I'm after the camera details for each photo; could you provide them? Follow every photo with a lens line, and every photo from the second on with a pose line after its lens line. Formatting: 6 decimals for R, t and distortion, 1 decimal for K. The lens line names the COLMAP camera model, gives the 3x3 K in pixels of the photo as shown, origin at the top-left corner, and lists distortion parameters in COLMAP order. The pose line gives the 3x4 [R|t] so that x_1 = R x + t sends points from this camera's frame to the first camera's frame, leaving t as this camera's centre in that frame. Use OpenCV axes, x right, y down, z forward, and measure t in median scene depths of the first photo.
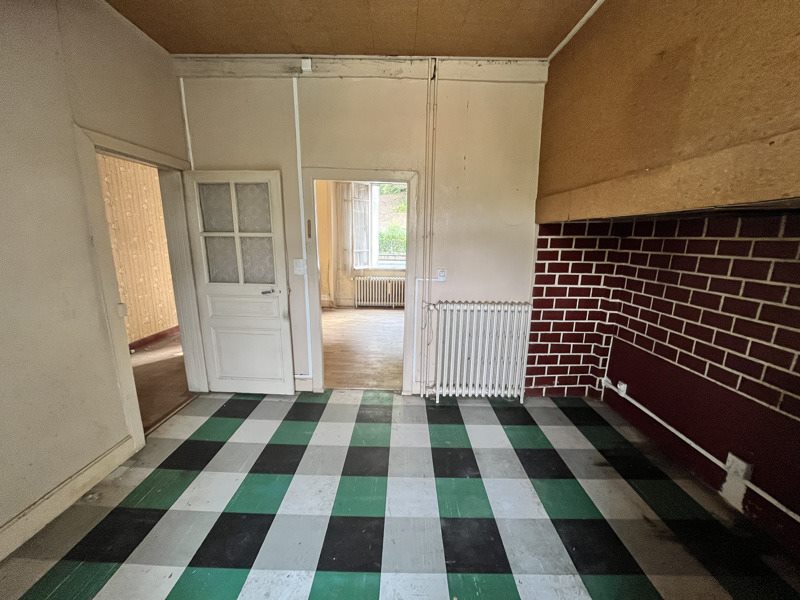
lens RADIAL K [[318.8, 0, 399.7], [0, 318.8, 300.6], [0, 0, 1]] dist [0.000404, 0.000028]
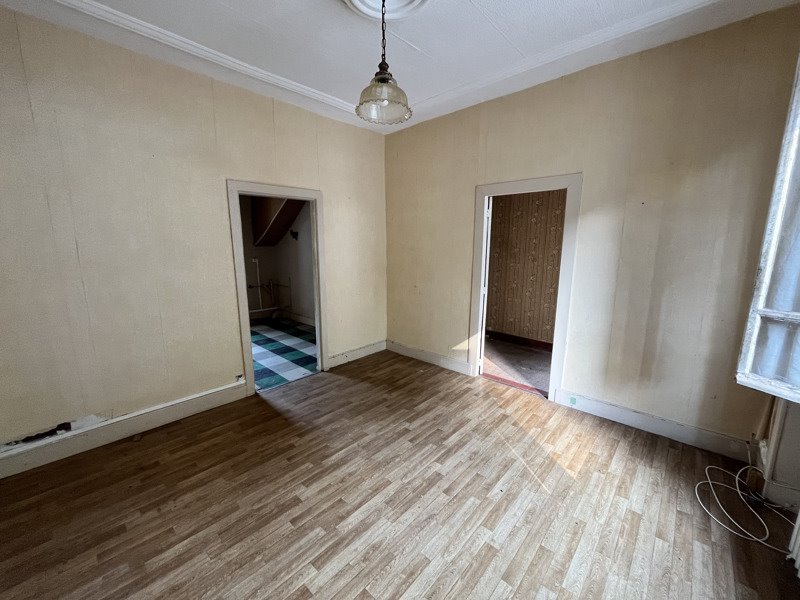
lens RADIAL K [[318.8, 0, 400.8], [0, 318.8, 298.5], [0, 0, 1]] dist [0.000404, 0.000028]
pose [[-0.679284, 0.112978, -0.725128, 0.298928], [-0.163531, 0.939934, 0.299637, -0.295418], [0.715424, 0.322119, -0.620006, 1.423336]]
